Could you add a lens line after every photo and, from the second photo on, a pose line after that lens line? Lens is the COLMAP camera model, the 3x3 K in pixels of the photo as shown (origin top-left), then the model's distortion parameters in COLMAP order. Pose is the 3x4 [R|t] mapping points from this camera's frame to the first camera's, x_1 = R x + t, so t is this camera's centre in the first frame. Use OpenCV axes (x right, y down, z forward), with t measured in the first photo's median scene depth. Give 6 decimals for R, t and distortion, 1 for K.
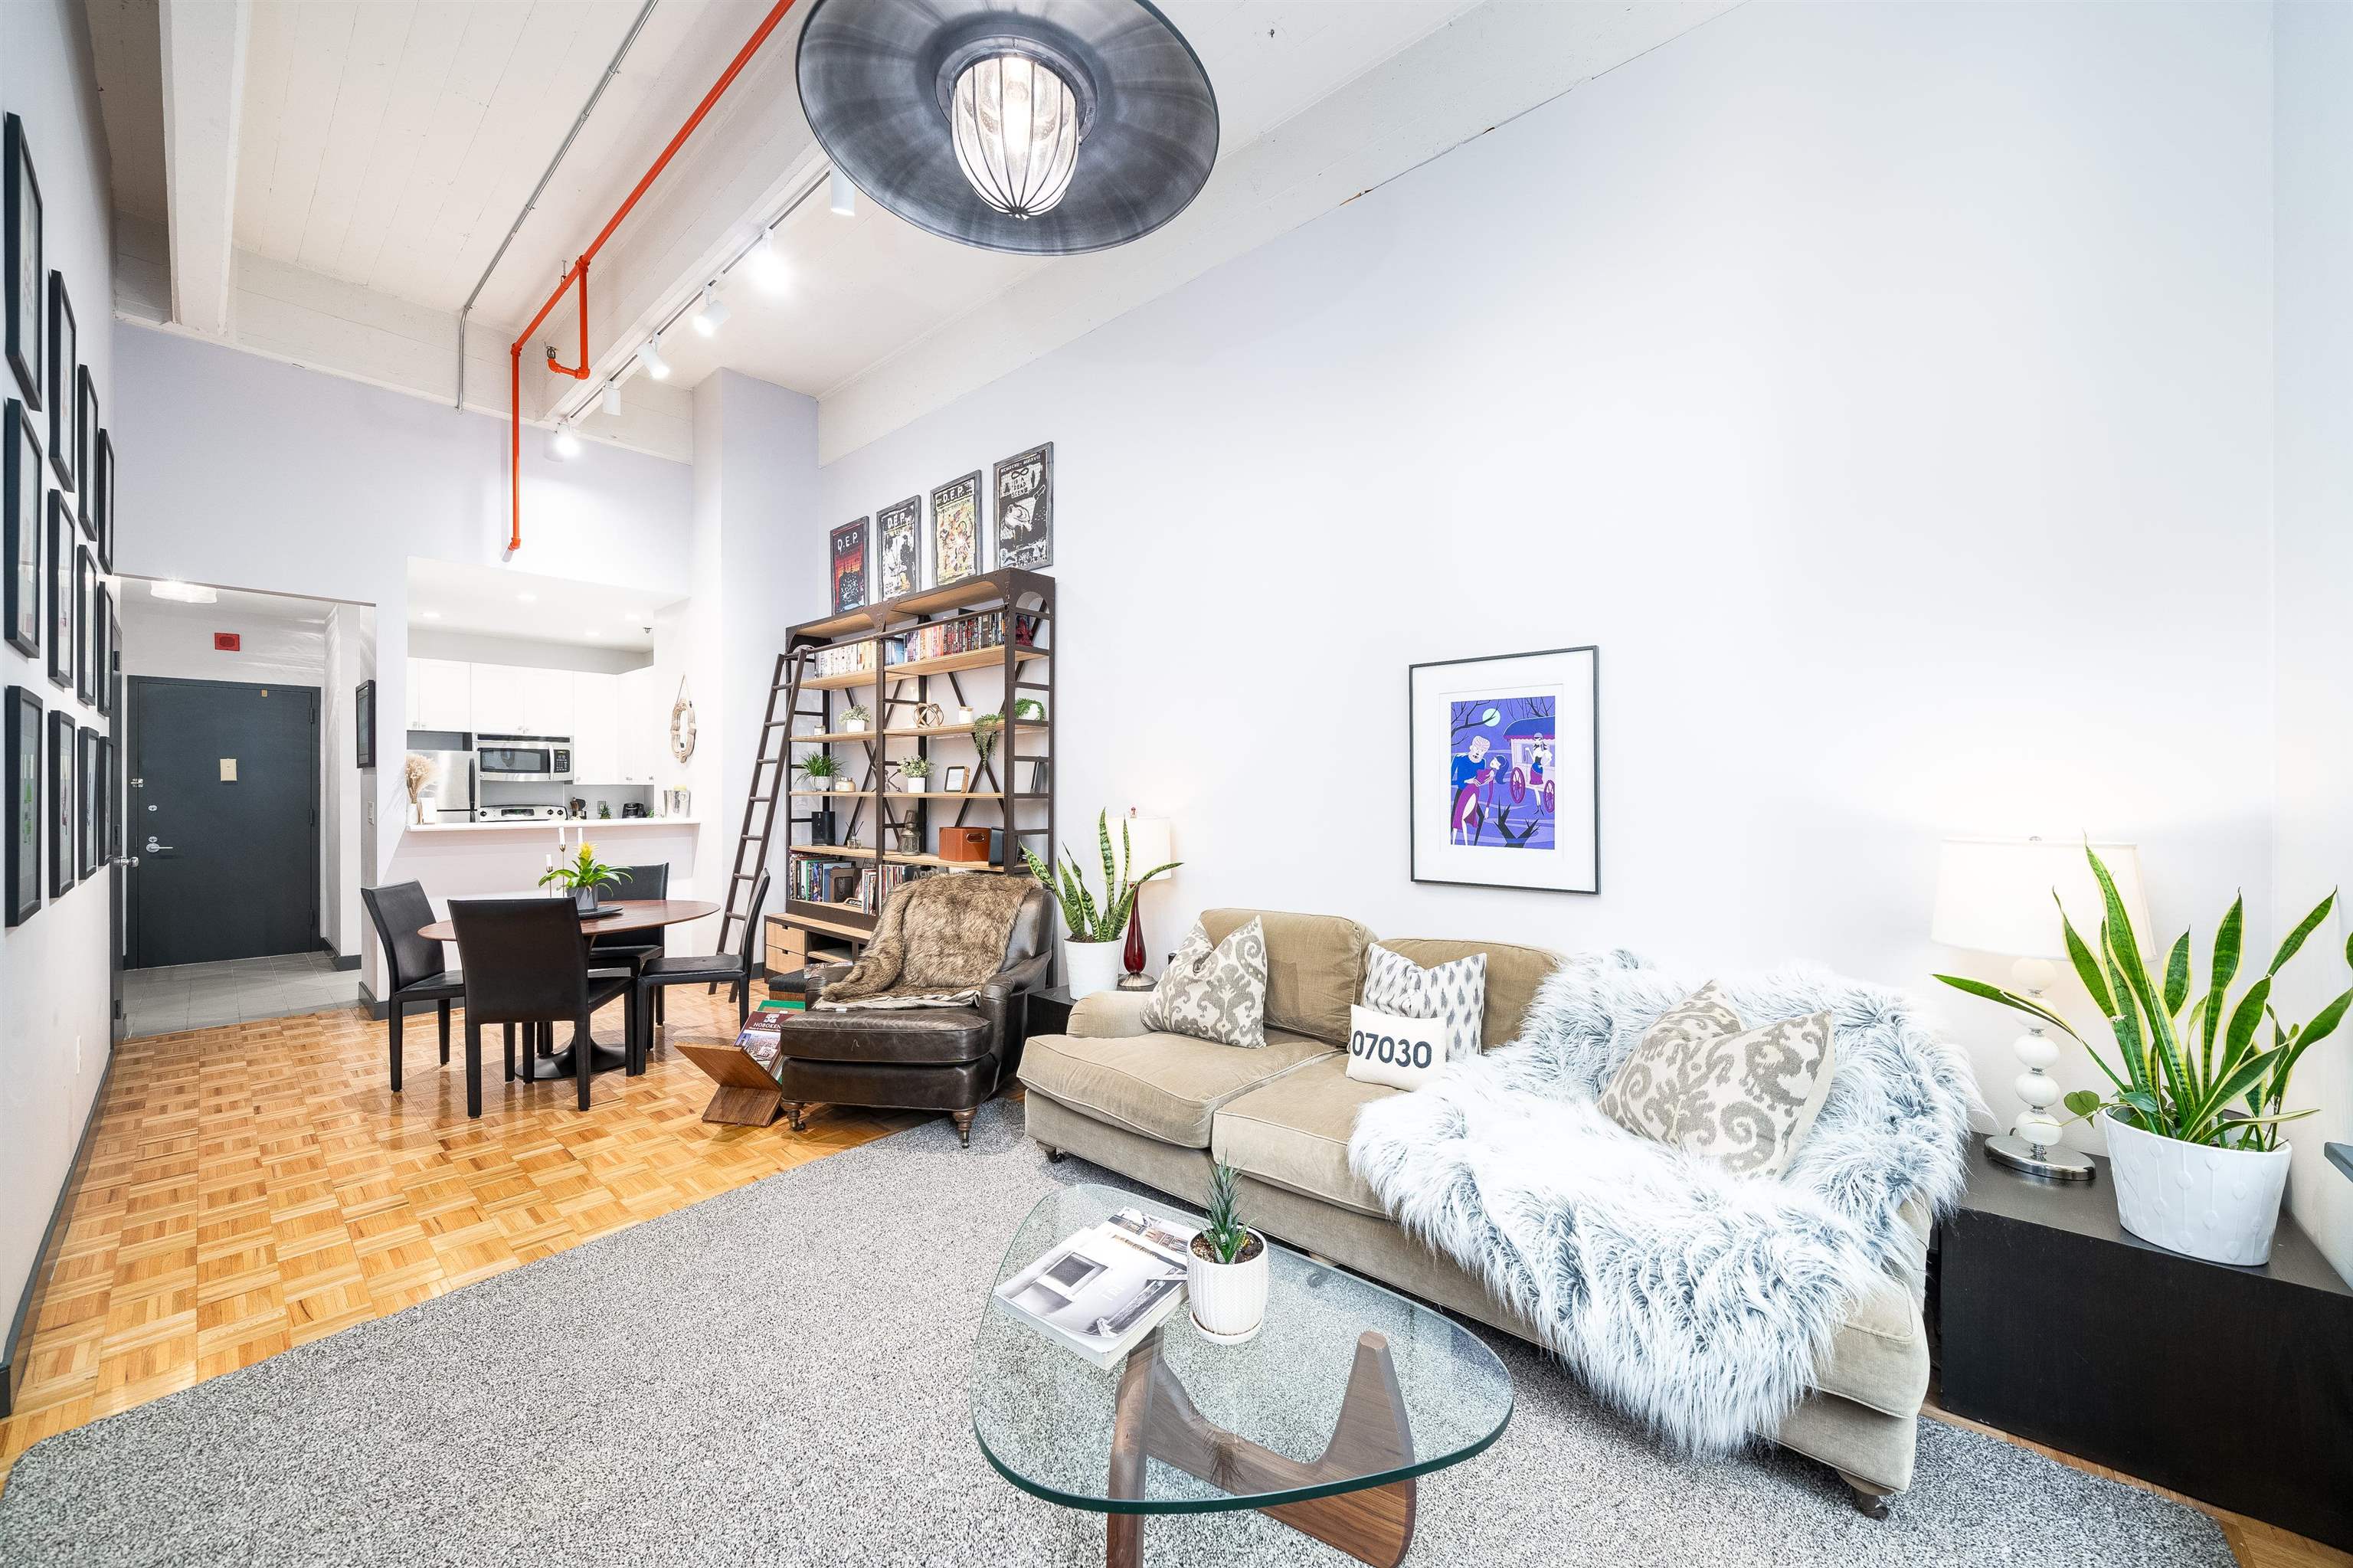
lens RADIAL K [[870.7, 0, 1179.8], [0, 870.7, 787.6], [0, 0, 1]] dist [-0.002353, -0.000442]
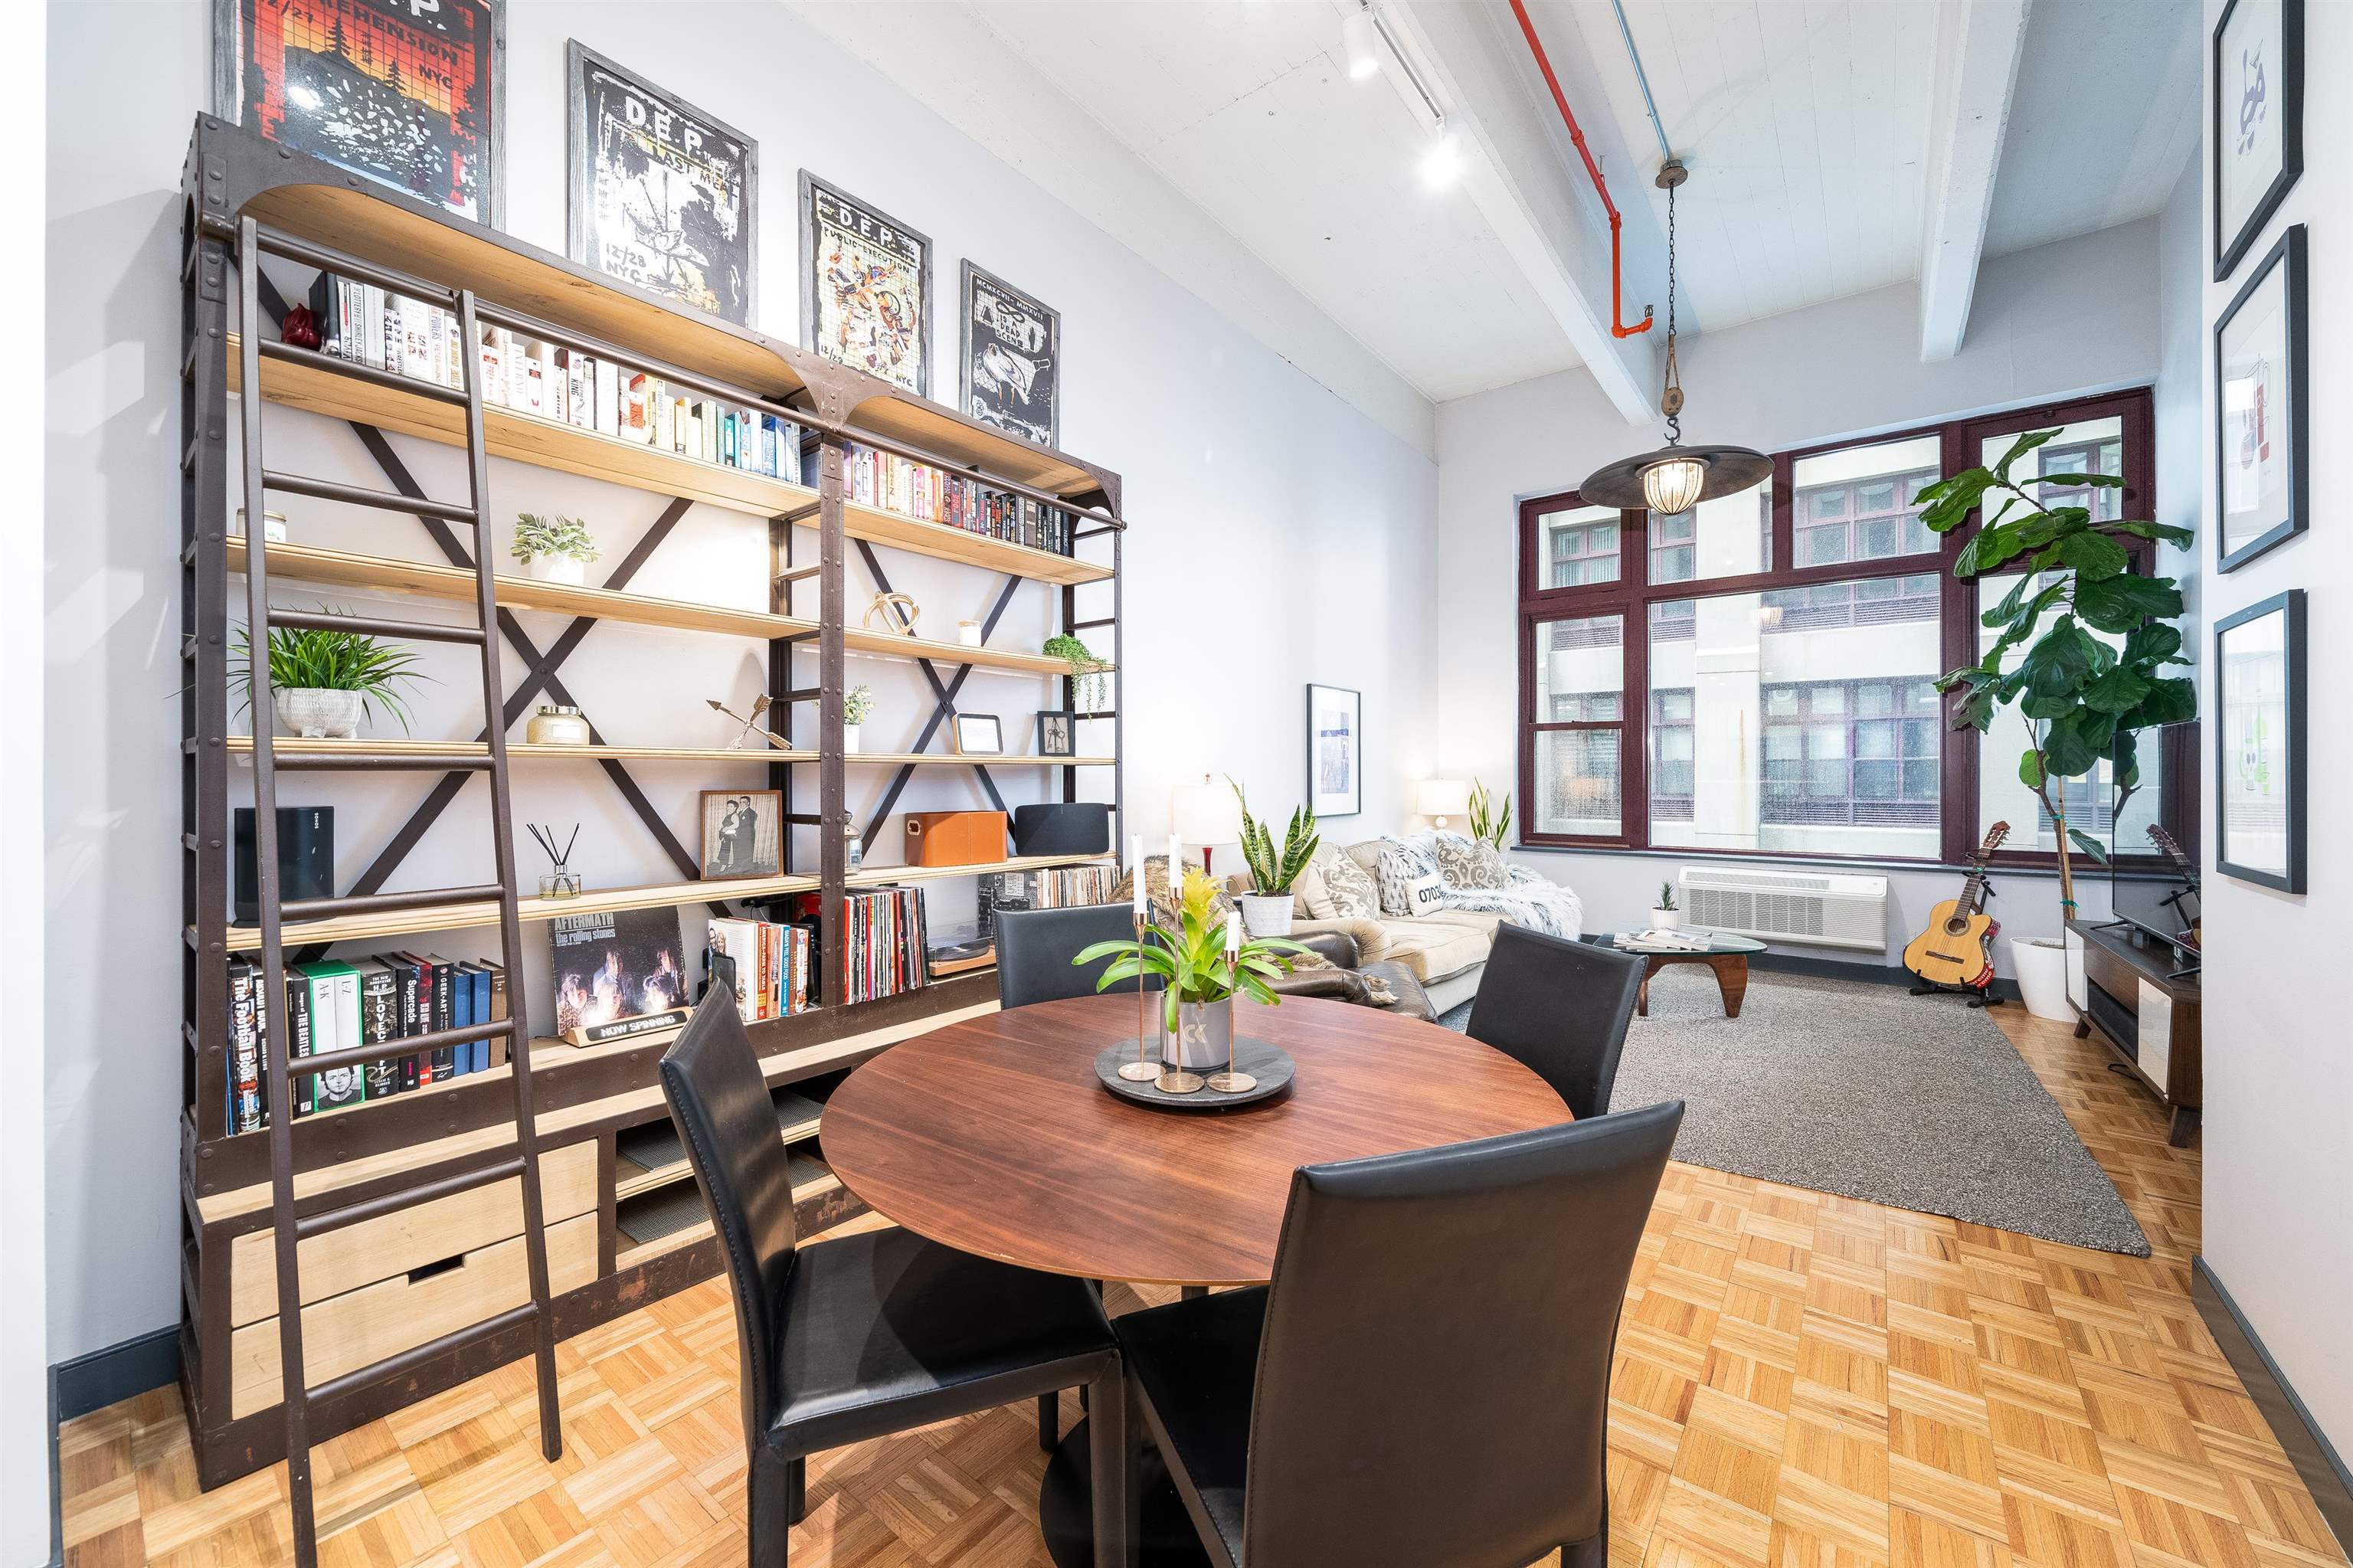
lens RADIAL K [[892.5, 0, 1181.1], [0, 892.5, 775.6], [0, 0, 1]] dist [-0.003375, -0.000290]
pose [[-0.059238, 0.002579, 0.998241, -0.936850], [0.001244, 0.999996, -0.002510, 0.022824], [-0.998243, 0.001093, -0.059241, 0.915770]]
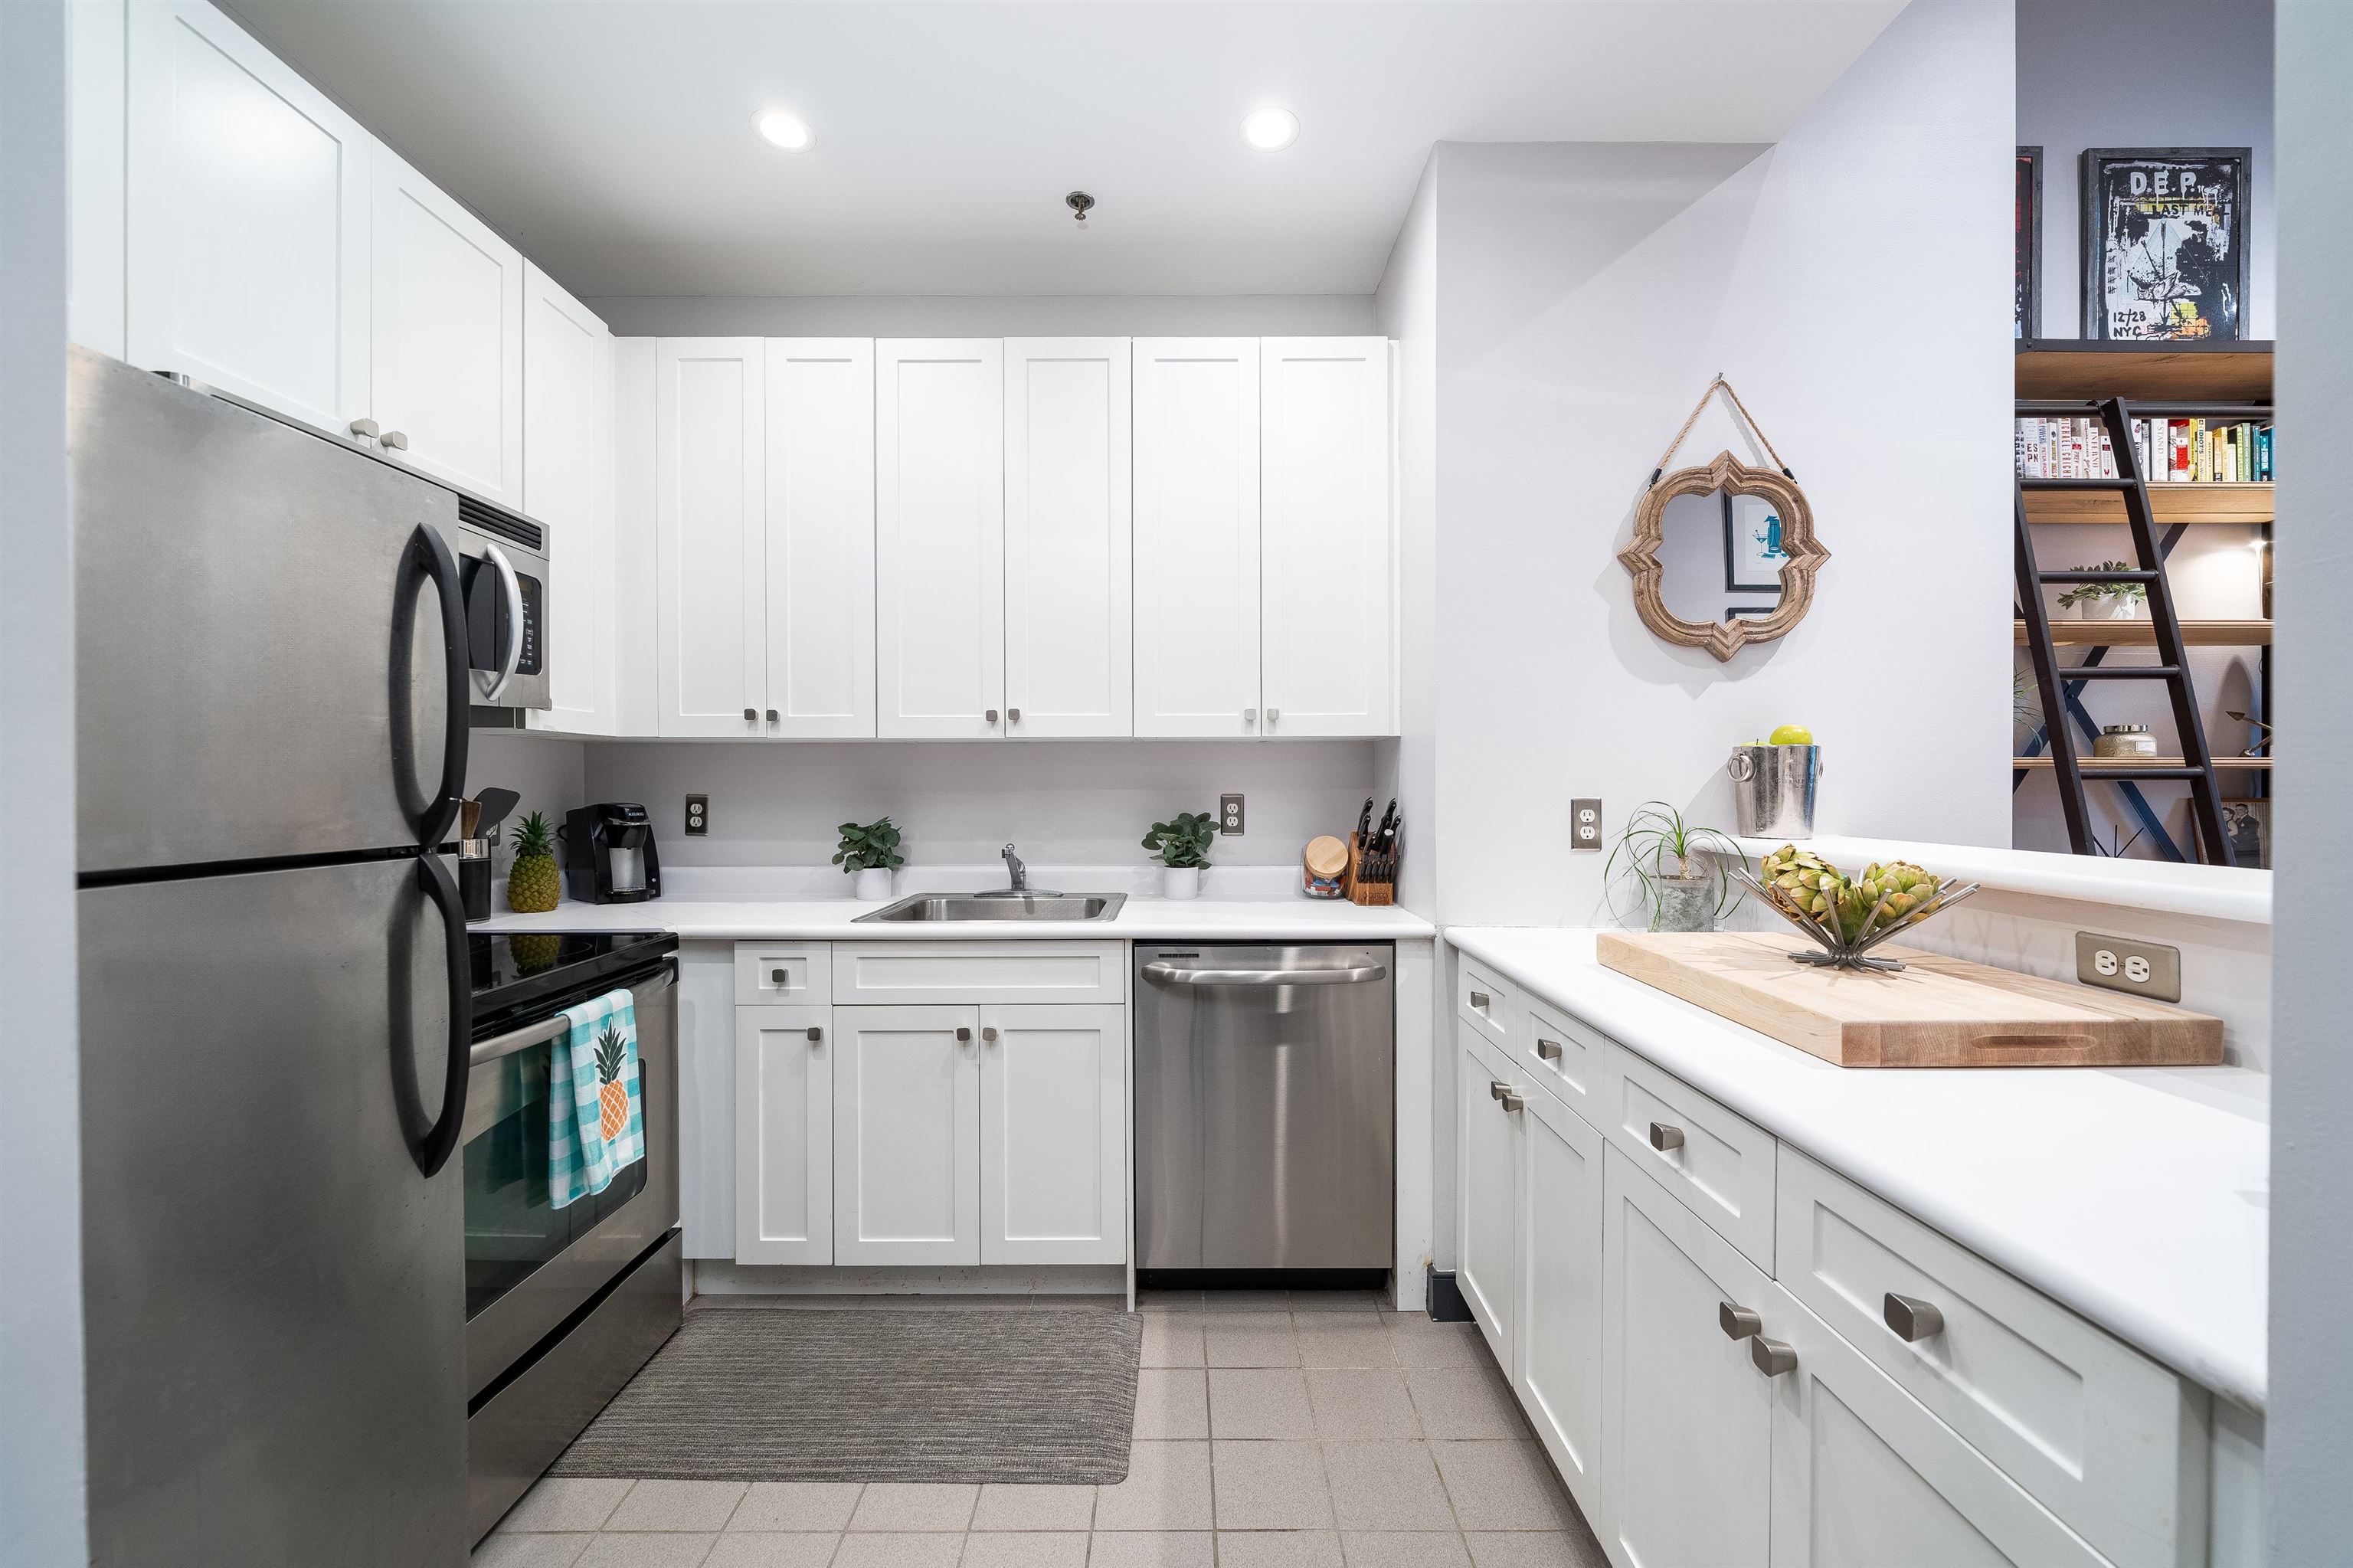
lens RADIAL K [[879.2, 0, 1188.8], [0, 879.2, 786.1], [0, 0, 1]] dist [-0.001067, 0.000034]
pose [[0.744269, -0.001993, 0.667877, -1.235339], [0.001096, 0.999998, 0.001762, 0.021101], [-0.667879, -0.000579, 0.744269, 1.190013]]
